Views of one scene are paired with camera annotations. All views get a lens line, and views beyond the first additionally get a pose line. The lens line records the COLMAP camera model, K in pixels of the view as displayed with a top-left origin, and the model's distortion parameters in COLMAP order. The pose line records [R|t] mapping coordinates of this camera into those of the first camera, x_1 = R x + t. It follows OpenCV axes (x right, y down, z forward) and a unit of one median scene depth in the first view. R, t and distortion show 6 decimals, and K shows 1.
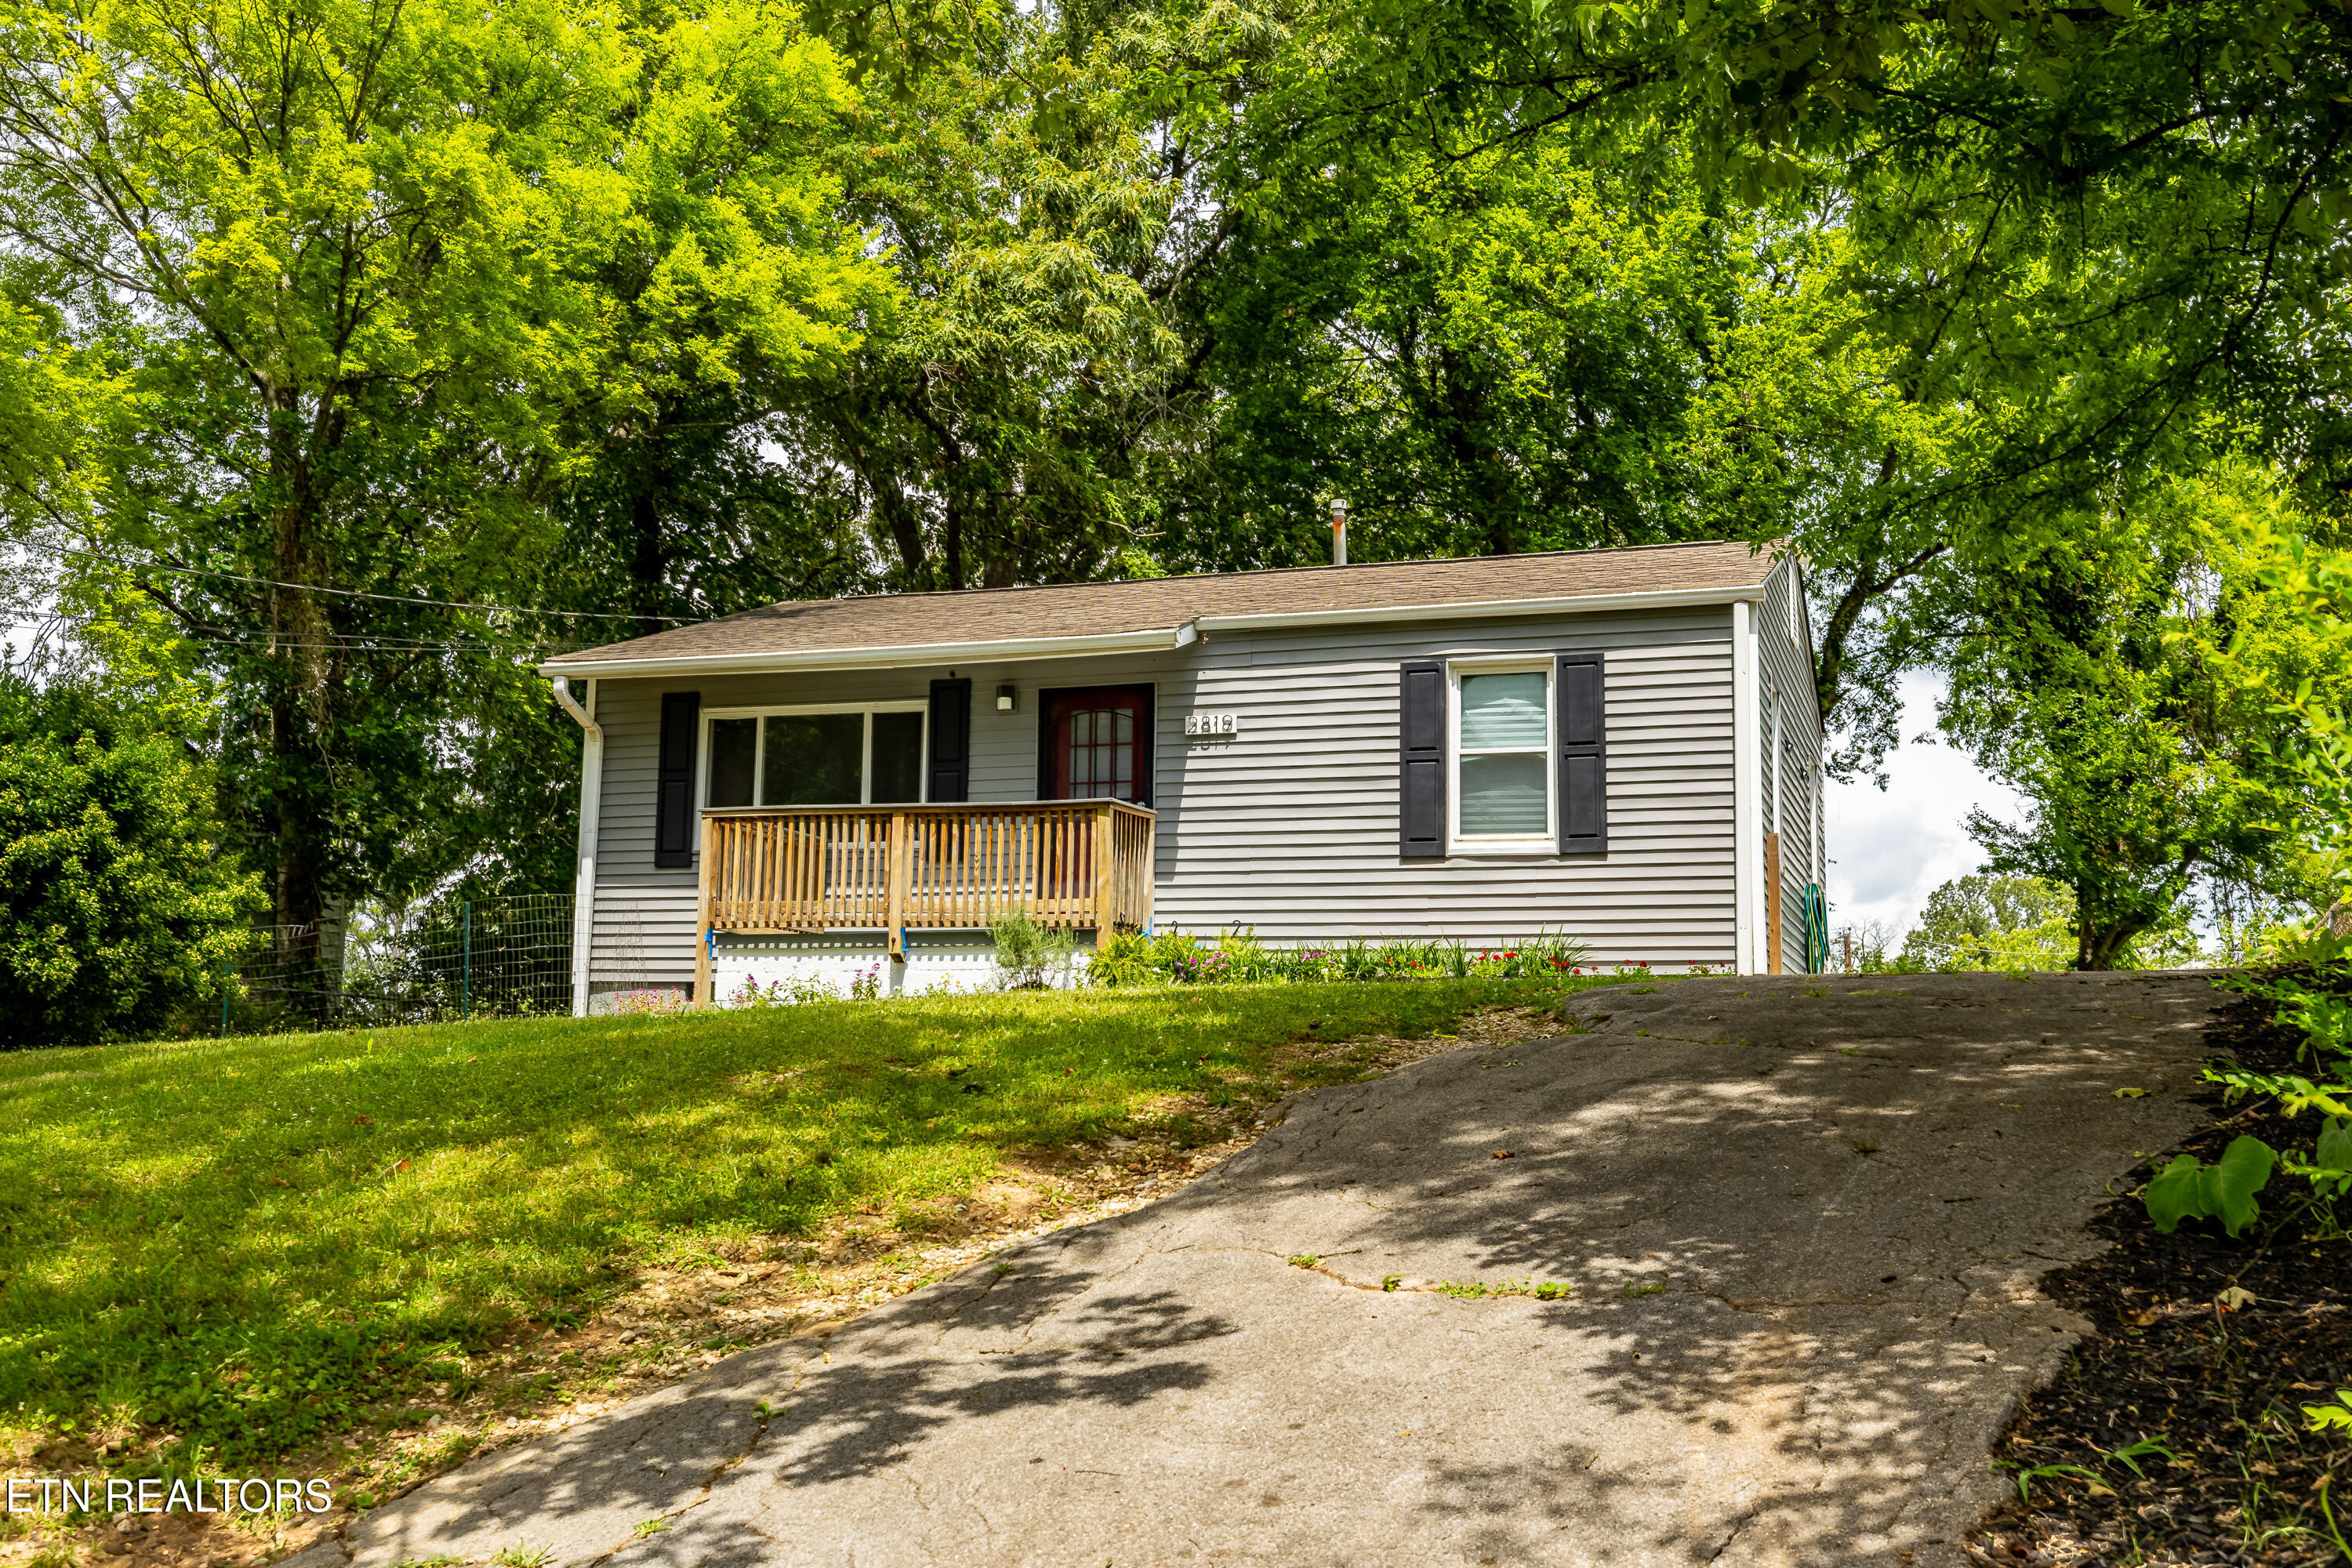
lens RADIAL K [[2333.4, 0, 1178.6], [0, 2333.4, 774.6], [0, 0, 1]] dist [-0.018299, 0.000000]
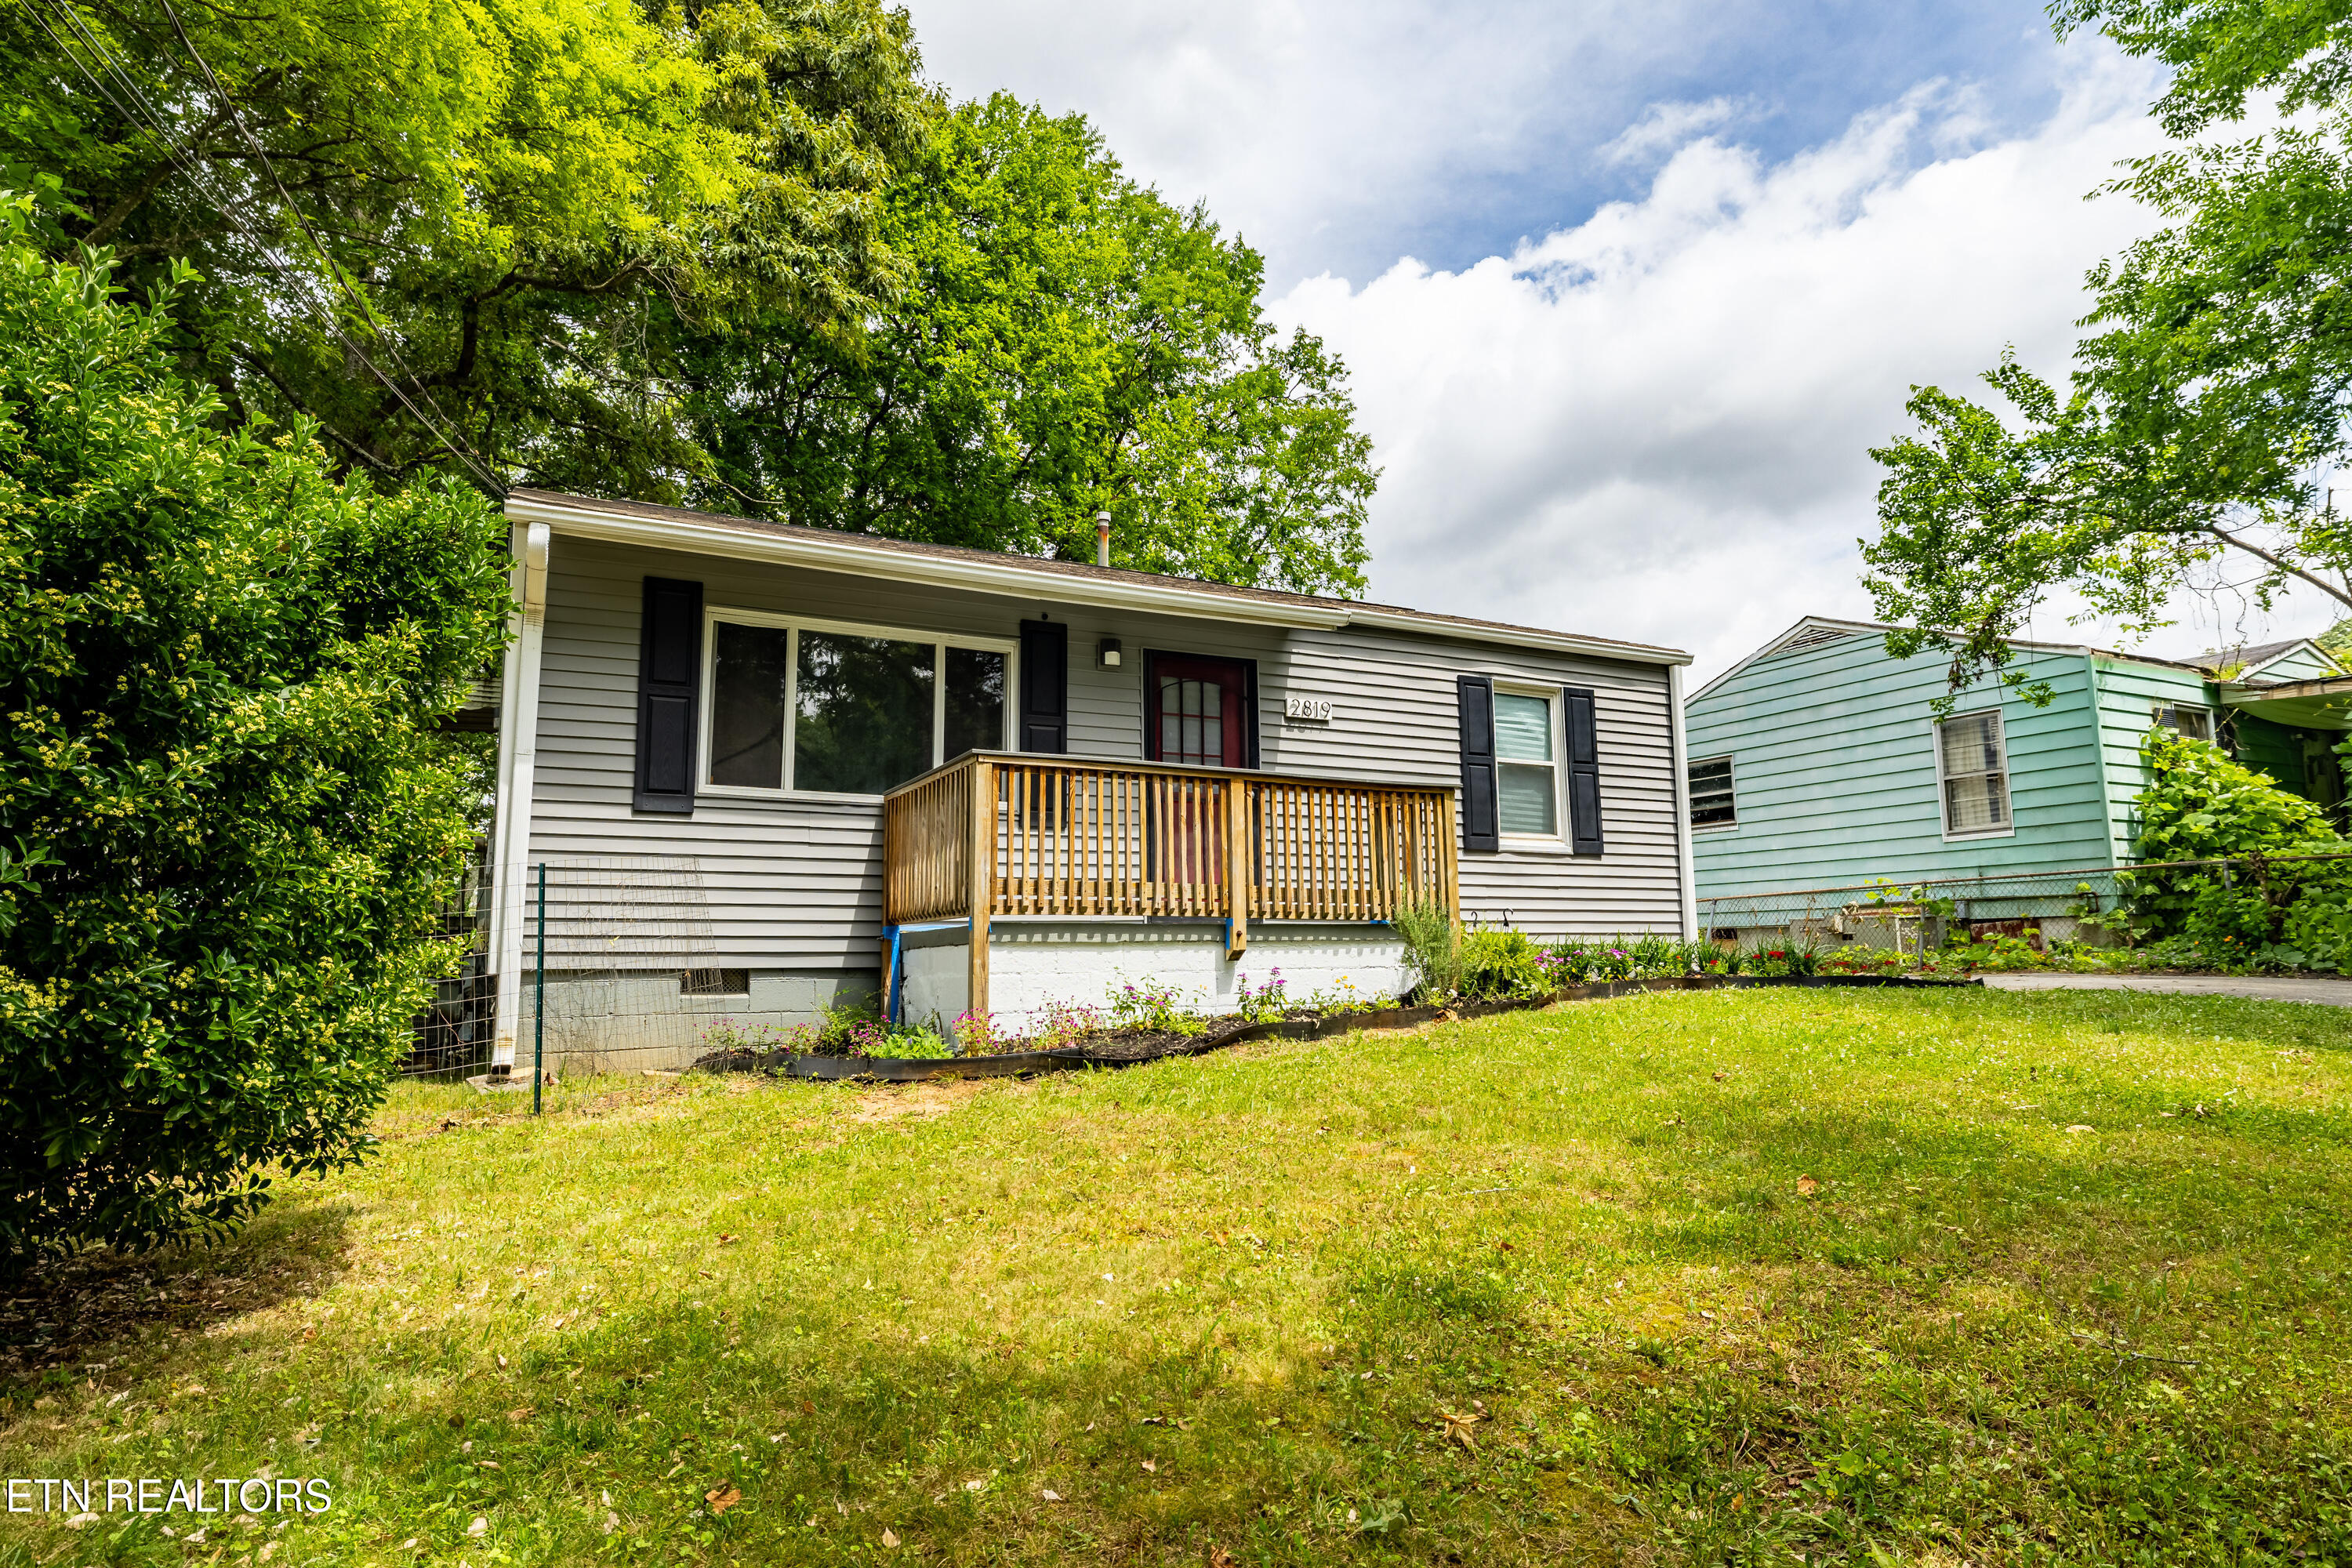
lens RADIAL K [[1321.4, 0, 1185.2], [0, 1321.4, 787.3], [0, 0, 1]] dist [0.001856, 0.000320]
pose [[0.687841, 0.067557, 0.722711, -0.449802], [-0.087550, 0.996112, -0.009789, 0.023569], [-0.720562, -0.056540, 0.691081, 0.657863]]
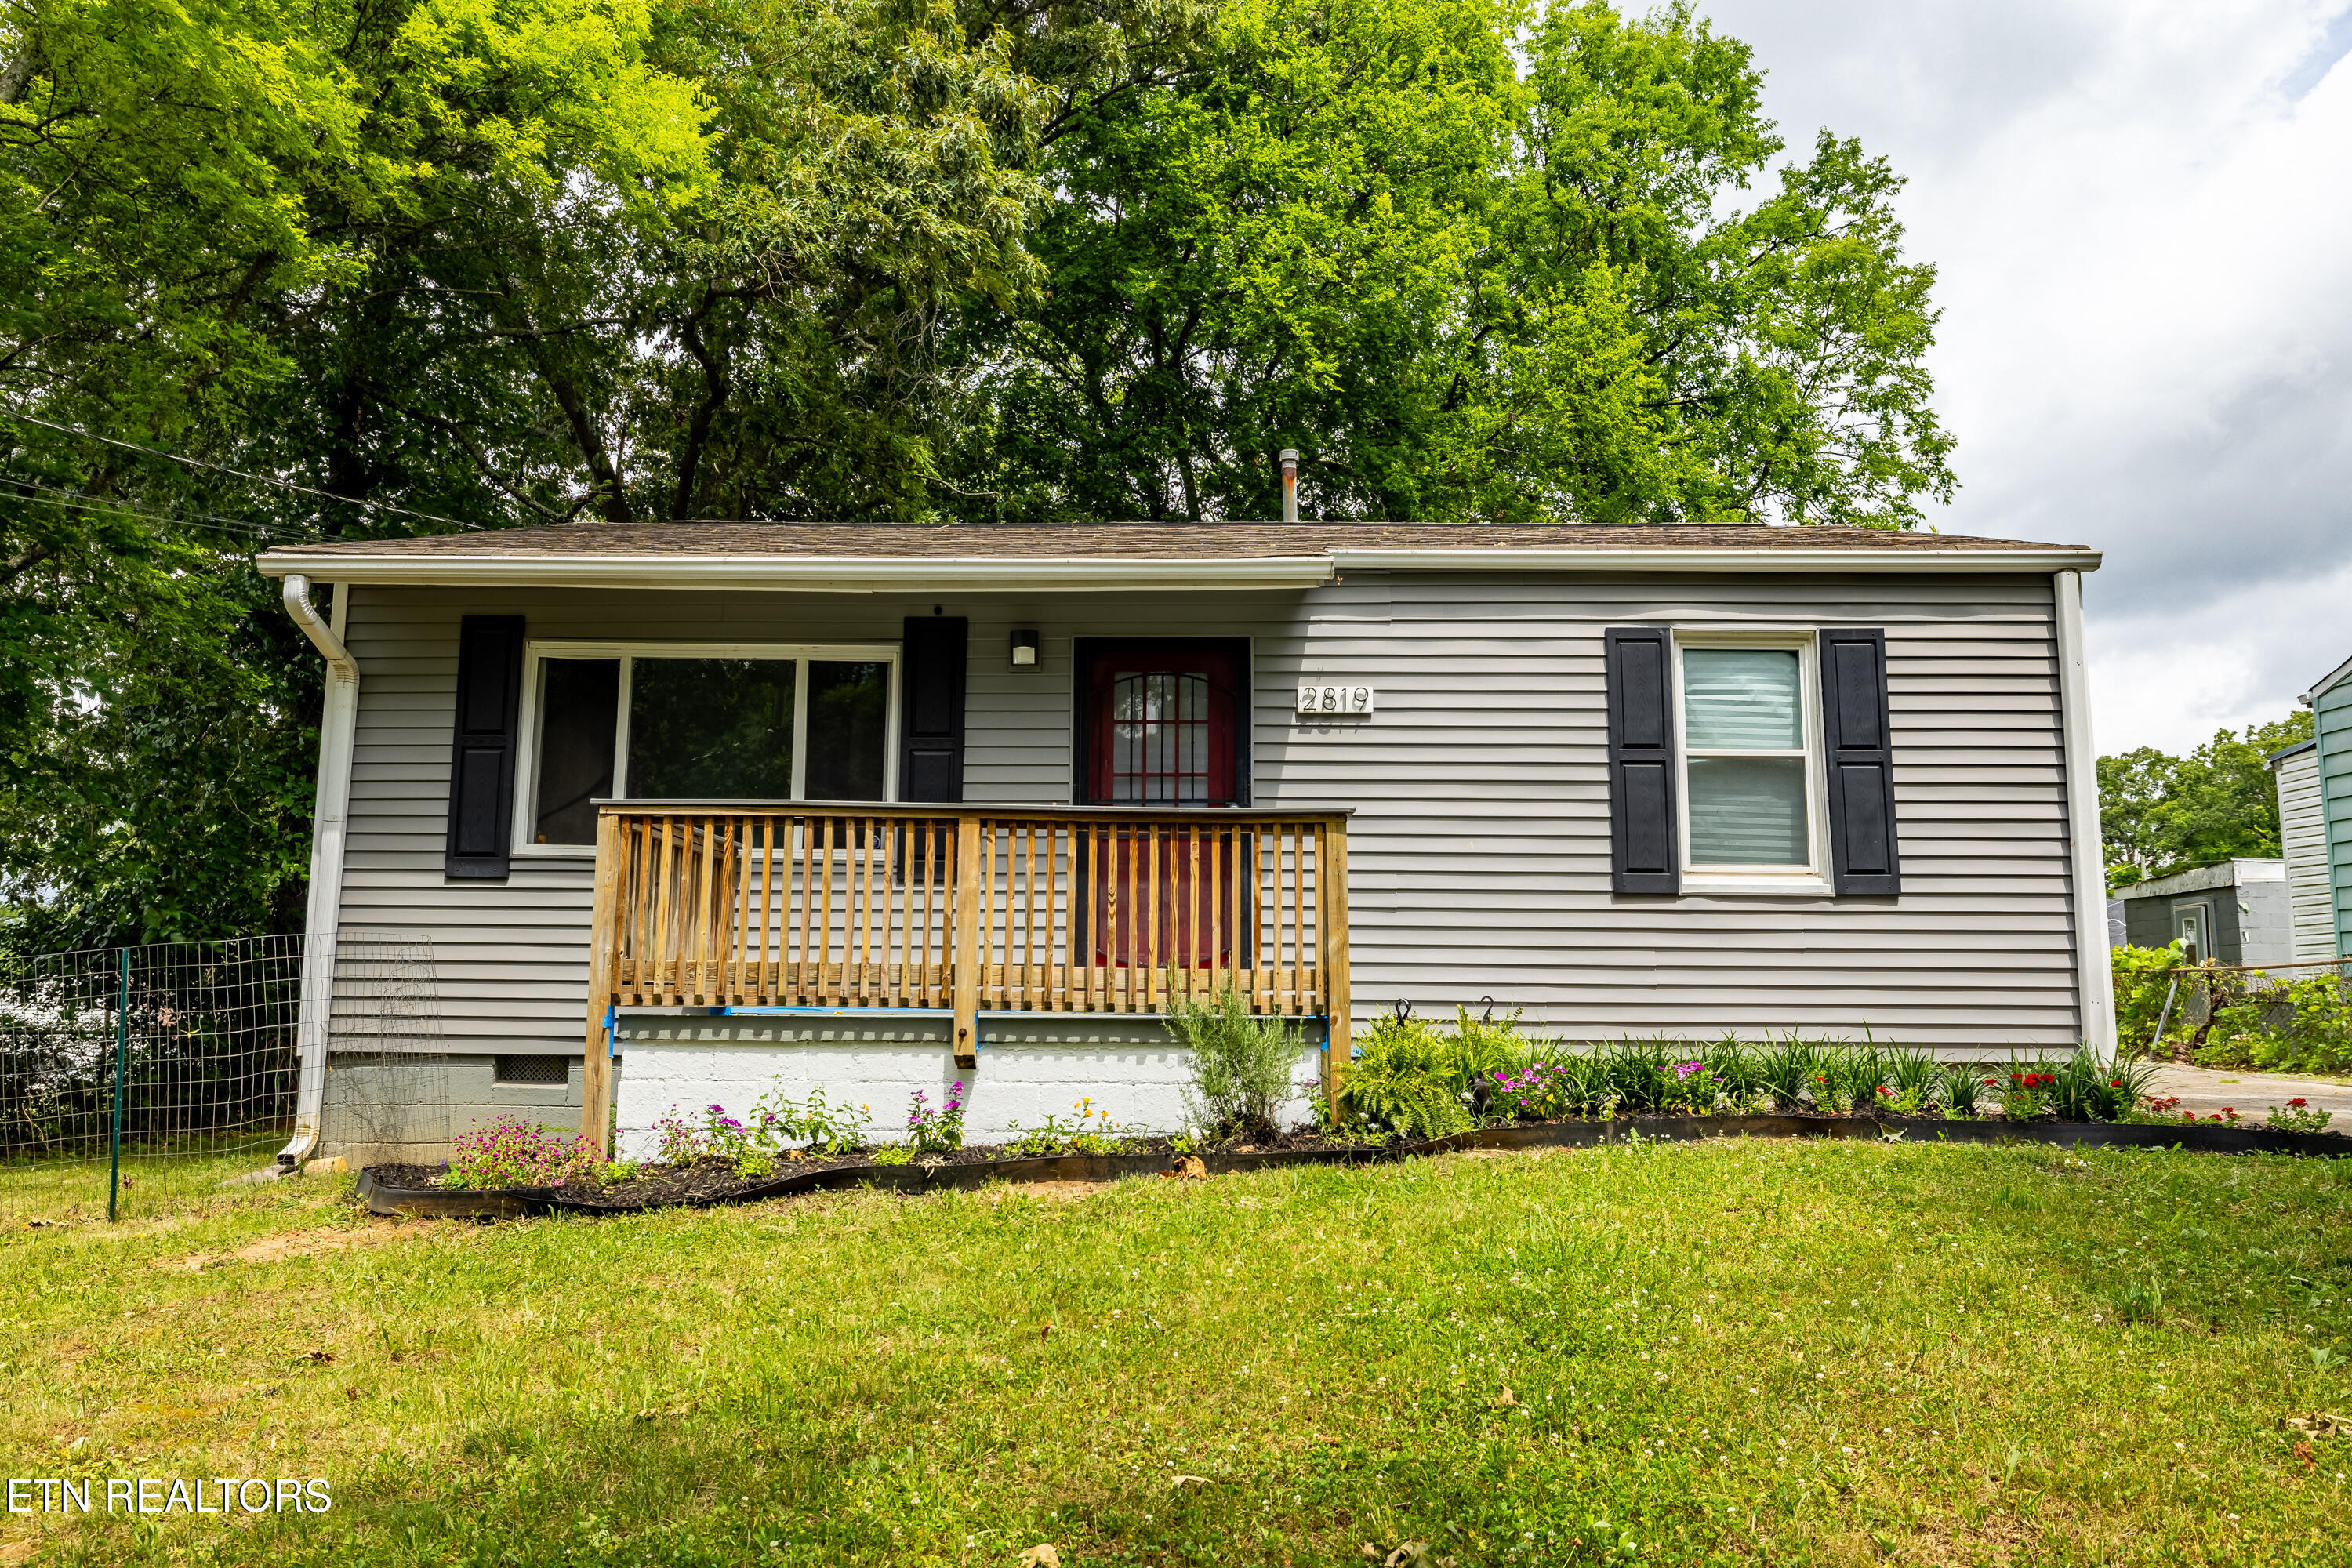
lens RADIAL K [[1590.6, 0, 1163.9], [0, 1590.6, 800.3], [0, 0, 1]] dist [0.001489, -0.000598]
pose [[0.948467, 0.027212, 0.315705, -0.194582], [-0.036865, 0.999016, 0.024646, -0.000703], [-0.314724, -0.035014, 0.948537, 0.569580]]
